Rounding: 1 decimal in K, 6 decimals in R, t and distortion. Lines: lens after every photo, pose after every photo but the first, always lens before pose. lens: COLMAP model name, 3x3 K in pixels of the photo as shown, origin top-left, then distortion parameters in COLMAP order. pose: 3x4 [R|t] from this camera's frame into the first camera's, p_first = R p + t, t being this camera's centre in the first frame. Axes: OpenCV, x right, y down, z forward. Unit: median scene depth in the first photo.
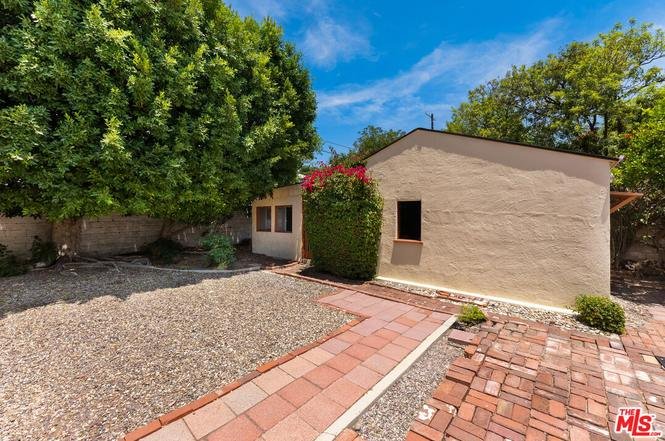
lens RADIAL K [[268.0, 0, 330.9], [0, 268.0, 213.5], [0, 0, 1]] dist [-0.000186, -0.000177]
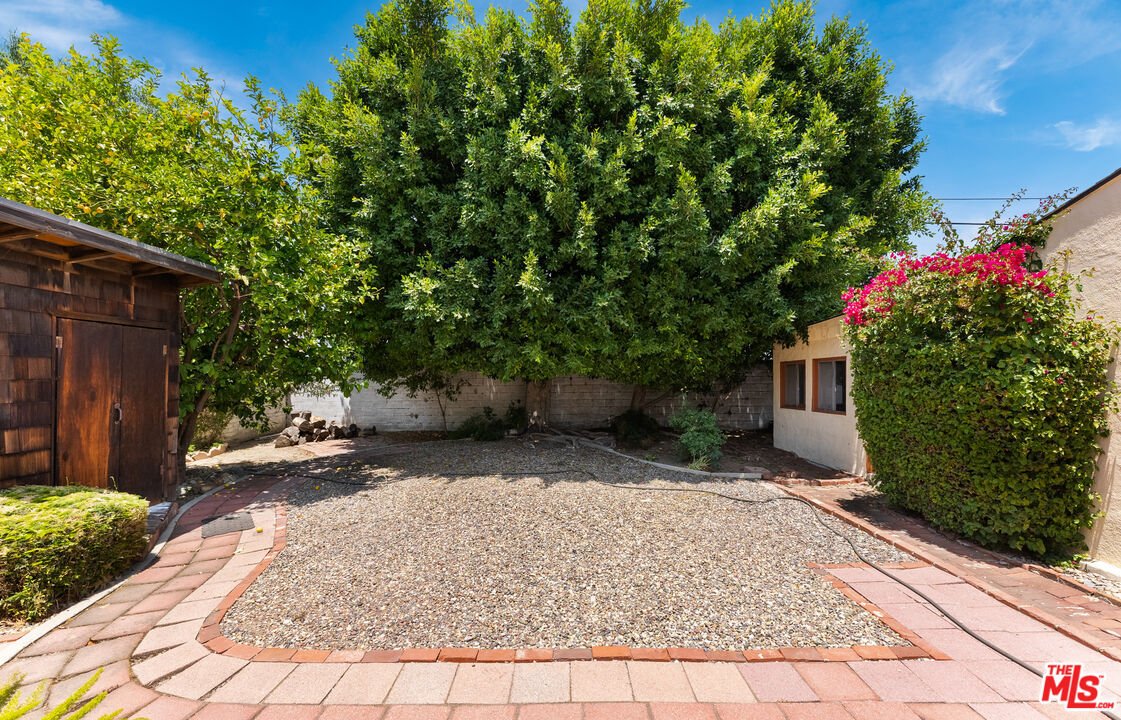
lens RADIAL K [[447.9, 0, 561.0], [0, 447.9, 374.3], [0, 0, 1]] dist [0.000280, -0.000149]
pose [[0.663545, -0.002935, -0.748131, 0.192967], [0.001308, 0.999995, -0.002763, 0.003169], [0.748135, 0.000855, 0.663546, 0.159389]]
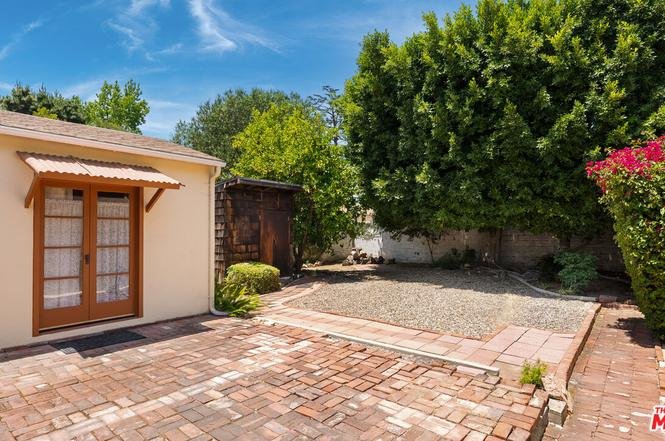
lens RADIAL K [[377.3, 0, 332.2], [0, 377.3, 222.8], [0, 0, 1]] dist [0.017134, 0.000443]
pose [[0.026952, -0.017024, -0.999492, 1.062002], [0.004164, 0.999848, -0.016918, 0.008304], [0.999628, -0.003706, 0.027019, 0.352350]]
